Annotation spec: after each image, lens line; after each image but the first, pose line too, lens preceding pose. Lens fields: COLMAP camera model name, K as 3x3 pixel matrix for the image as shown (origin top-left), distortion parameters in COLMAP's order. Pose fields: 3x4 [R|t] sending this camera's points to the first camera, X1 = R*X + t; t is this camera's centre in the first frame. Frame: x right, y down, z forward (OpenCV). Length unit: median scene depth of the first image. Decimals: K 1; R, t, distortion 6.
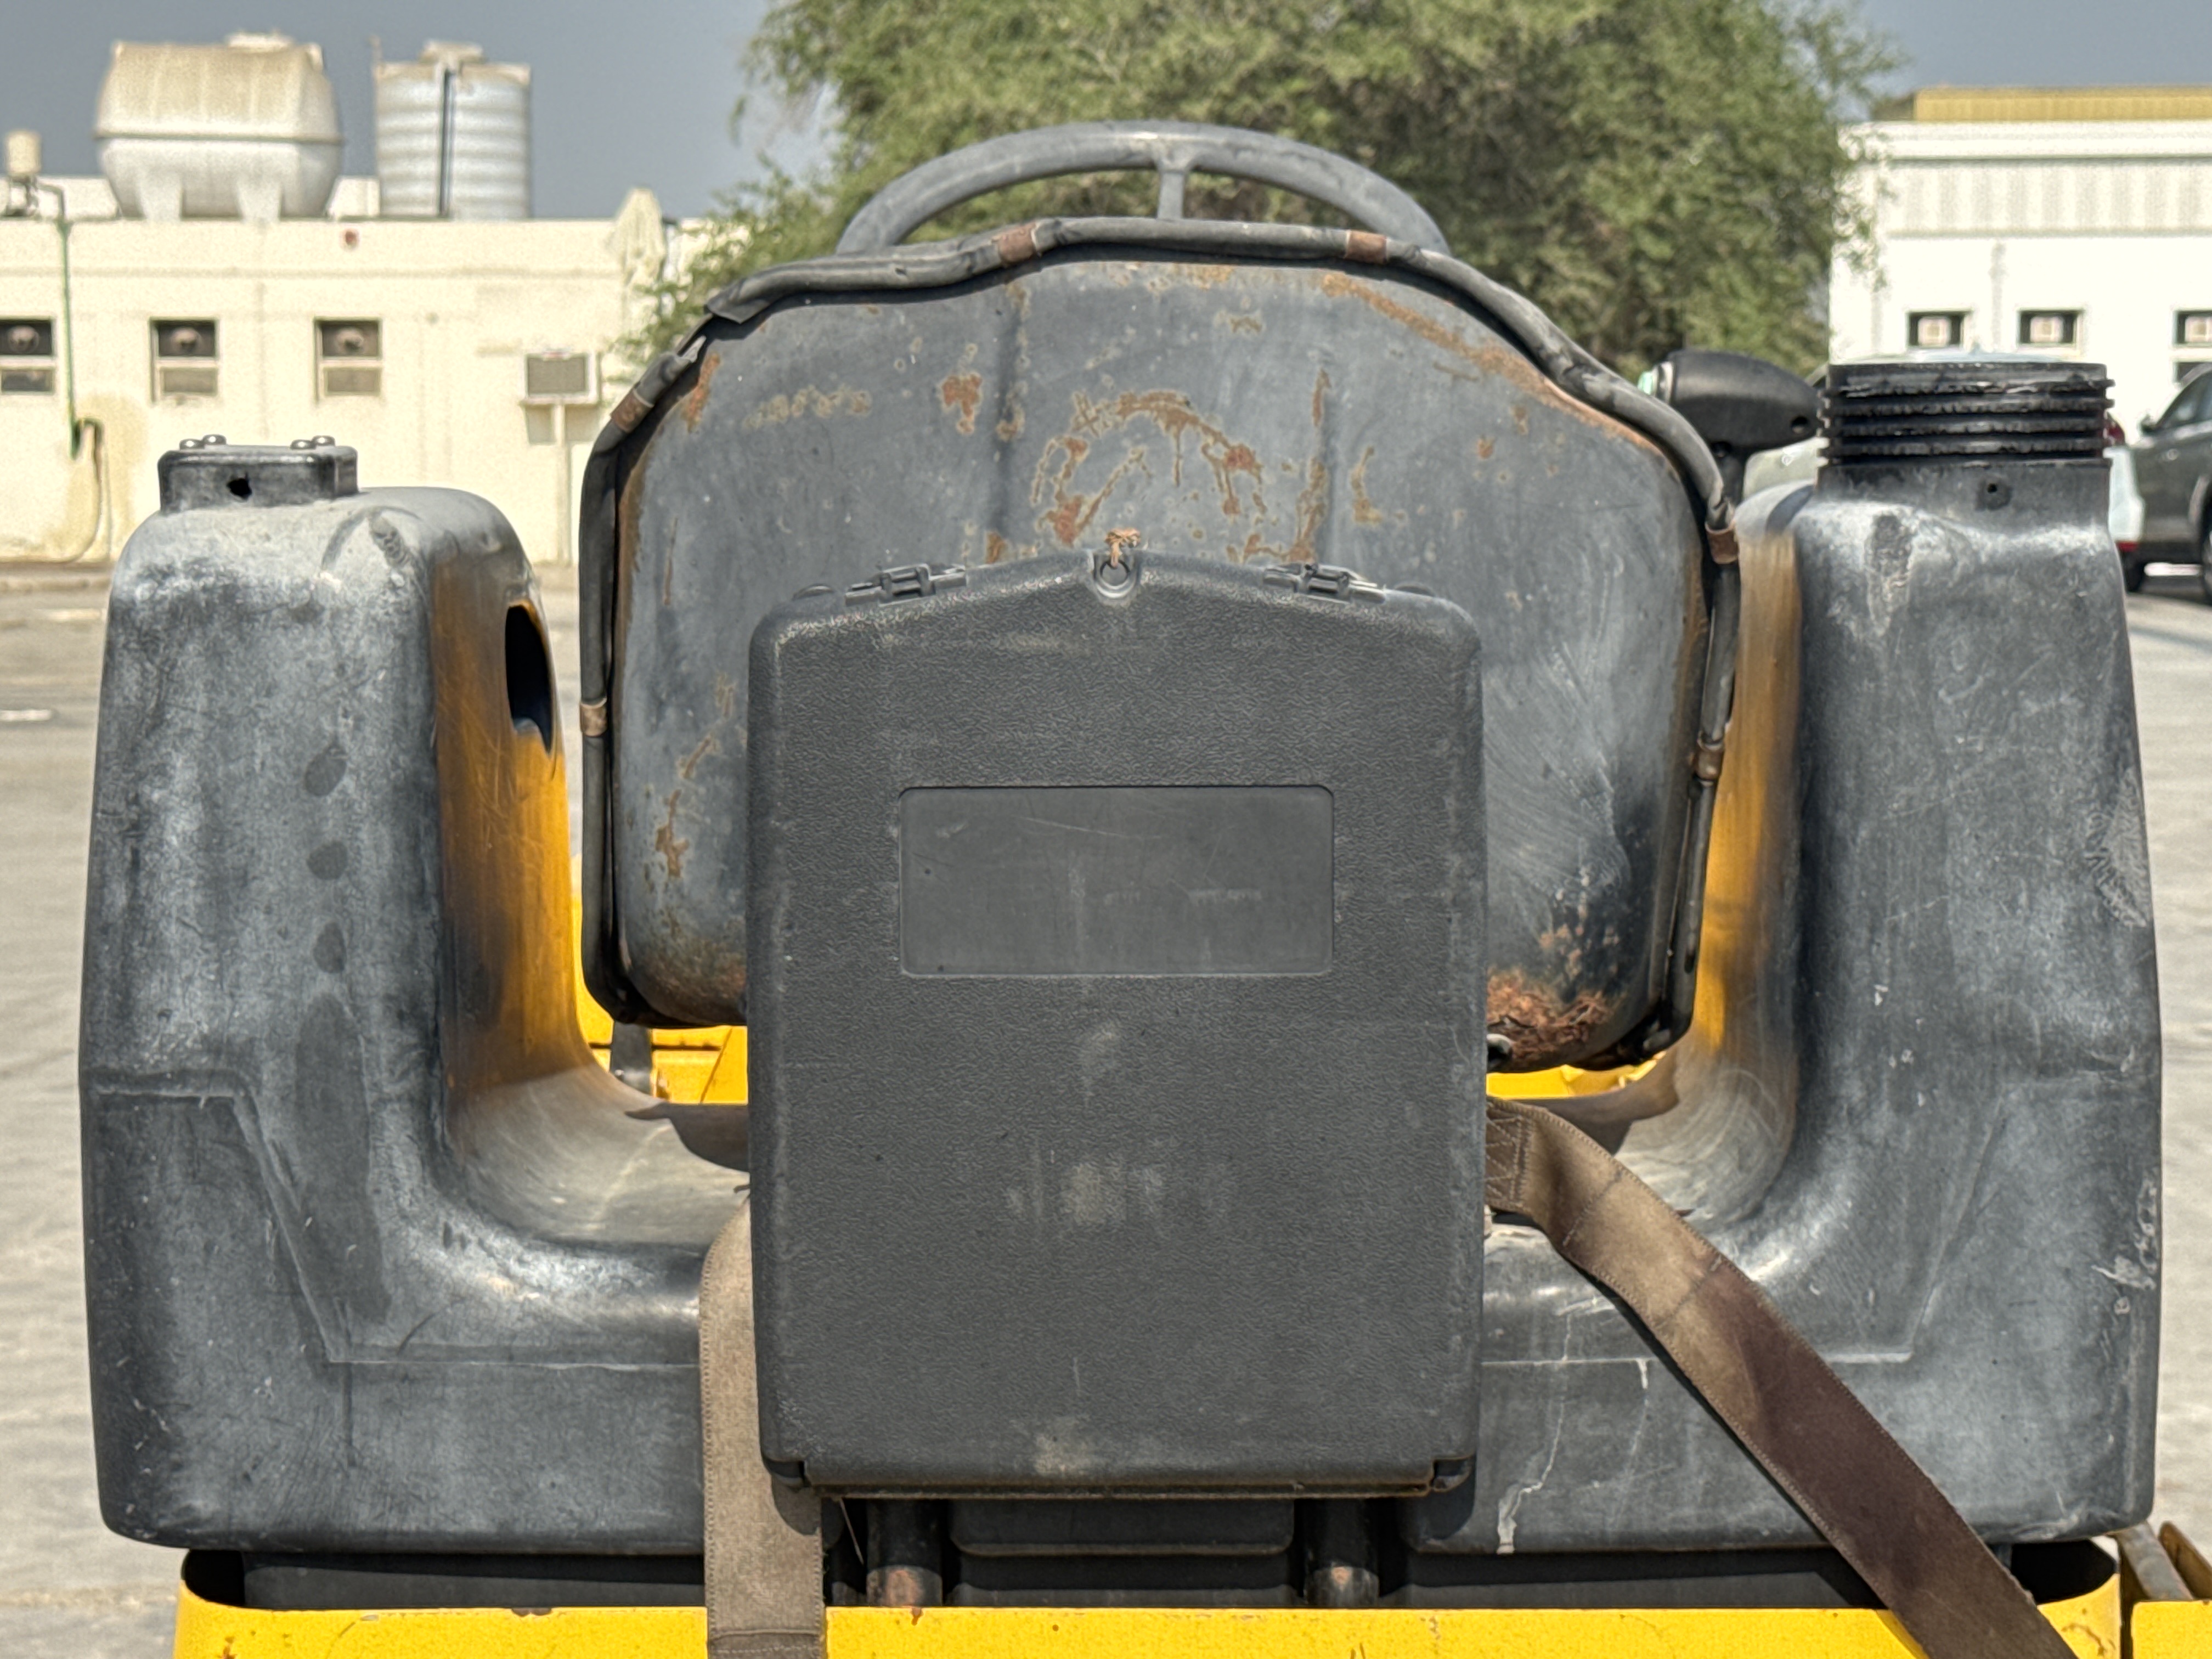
lens RADIAL K [[4526.3, 0, 1106.0], [0, 4526.3, 829.5], [0, 0, 1]] dist [0.133444, 0.115183]
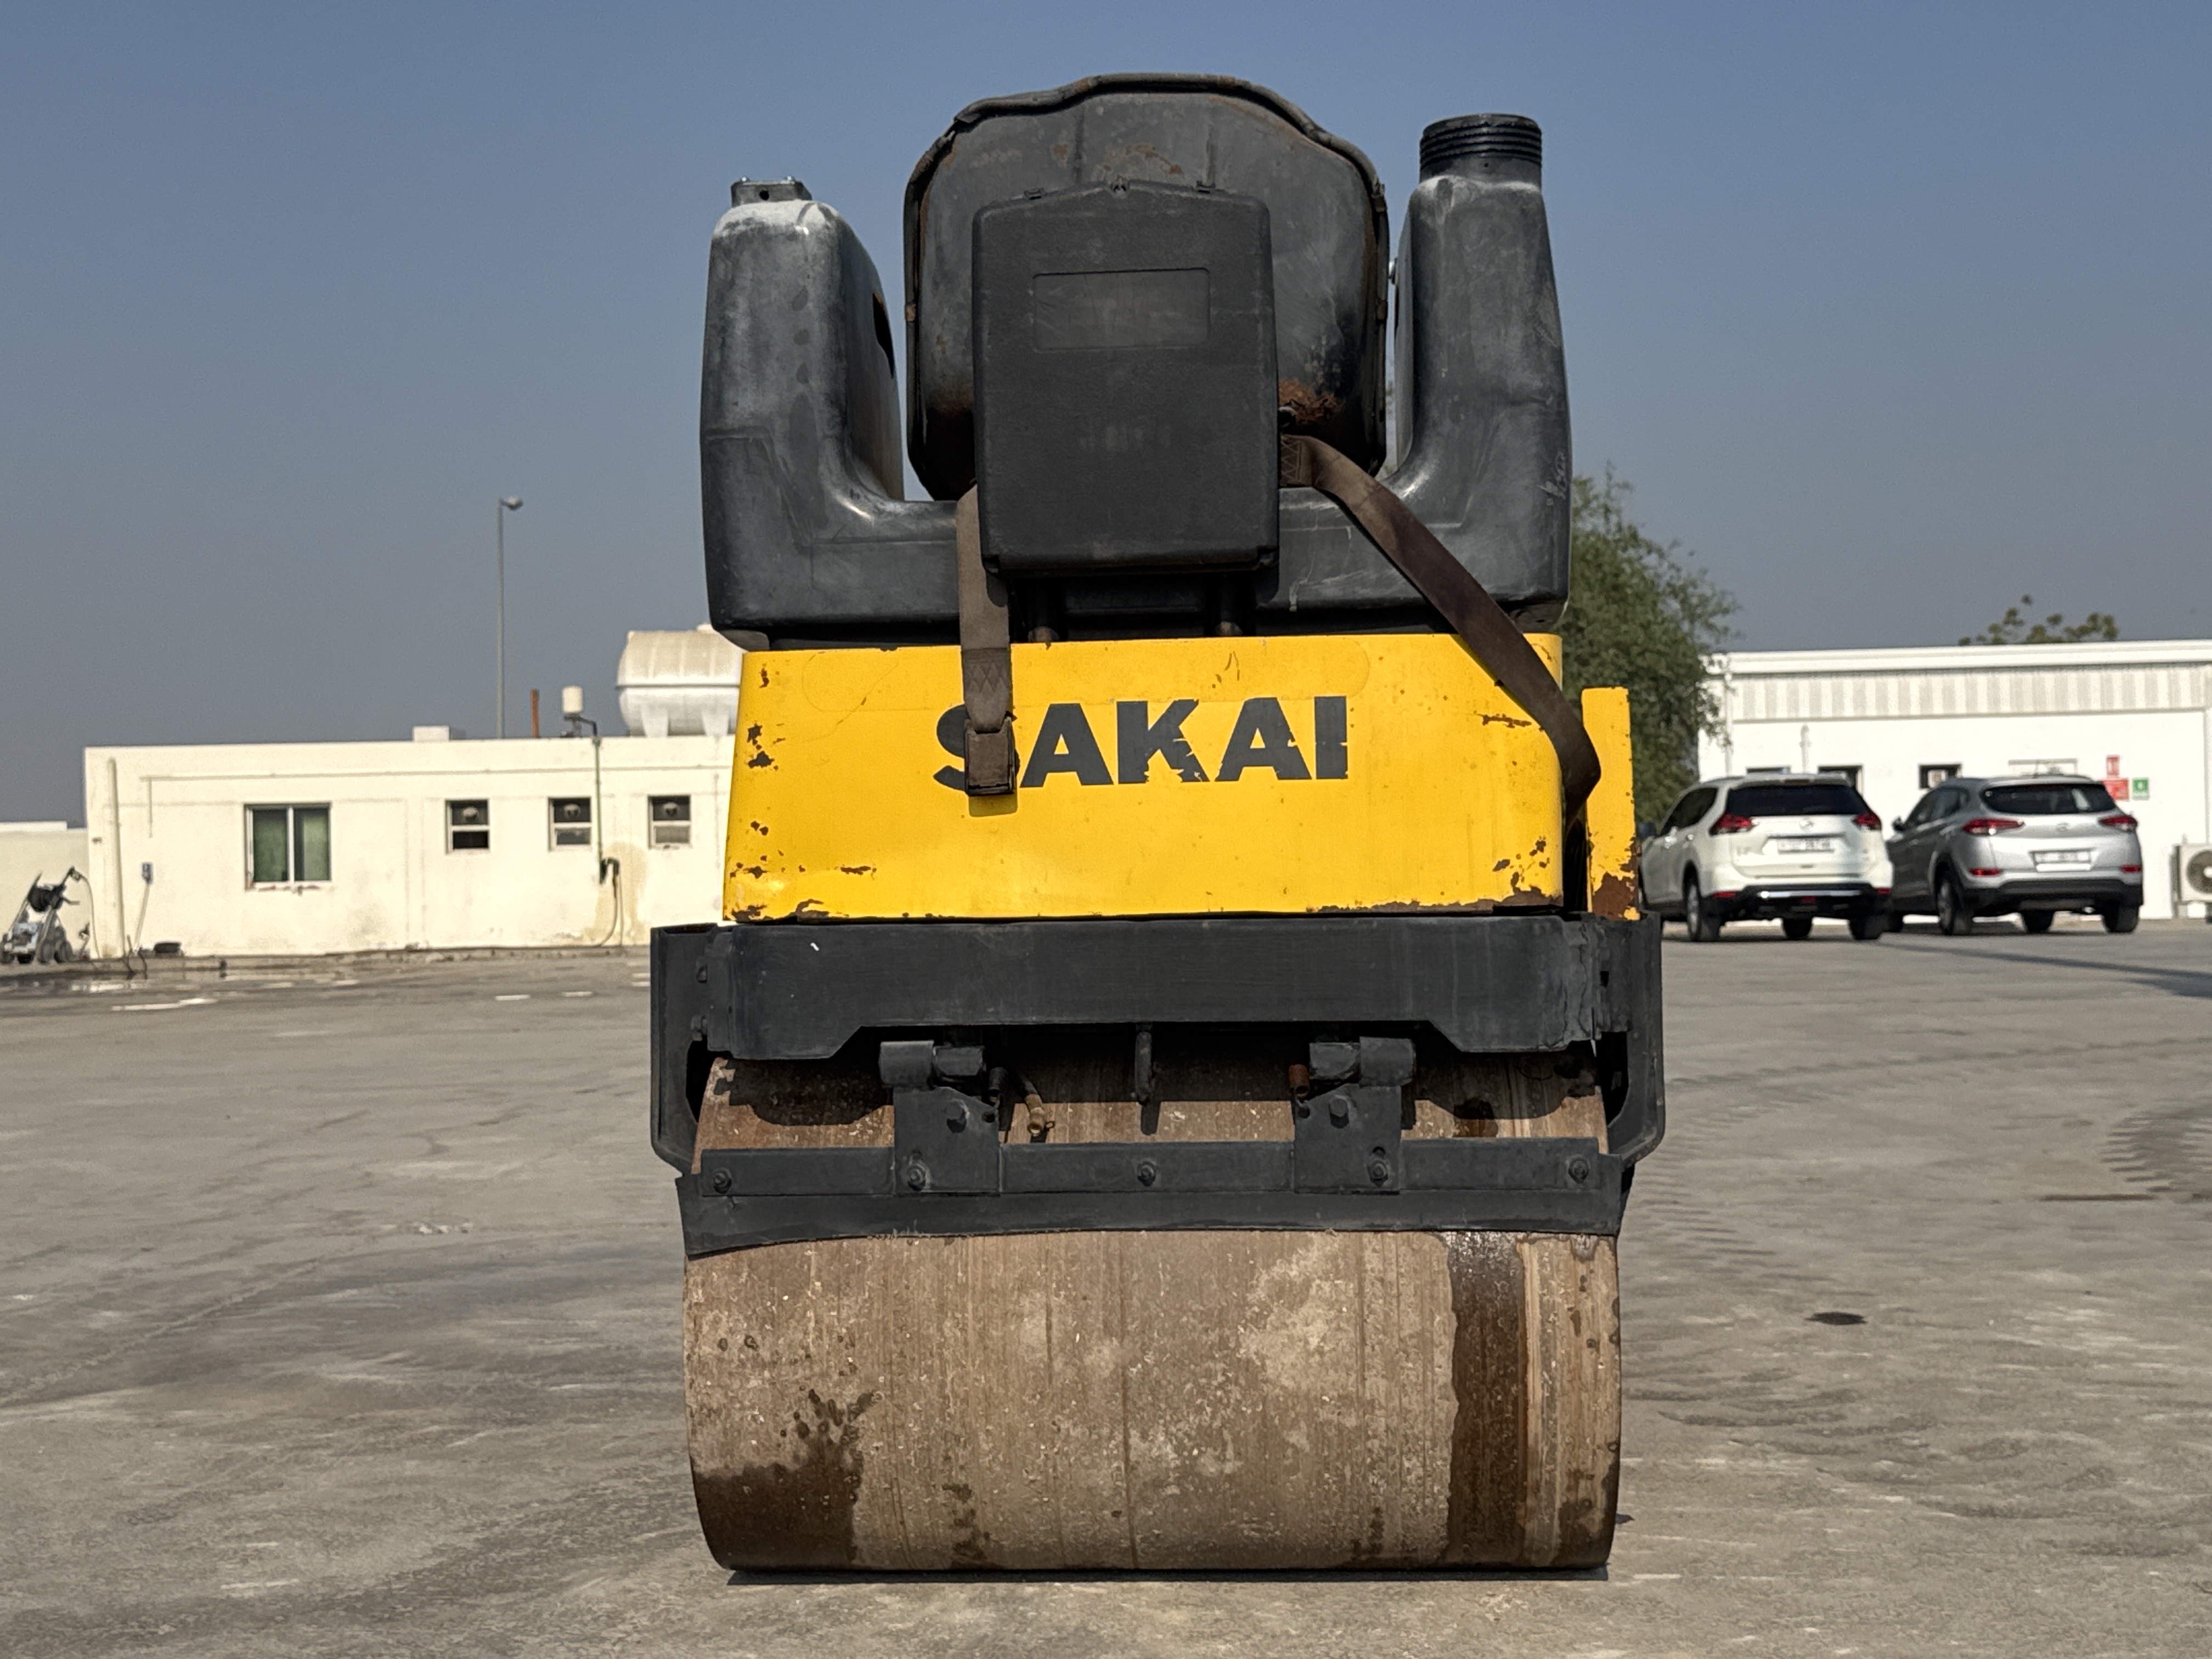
lens RADIAL K [[2907.4, 0, 1106.0], [0, 2907.4, 829.5], [0, 0, 1]] dist [0.166676, -0.325874]
pose [[0.998643, -0.019498, -0.048281, 0.060403], [0.014097, 0.993854, -0.109793, 0.434079], [0.050126, 0.108964, 0.992781, -0.505492]]
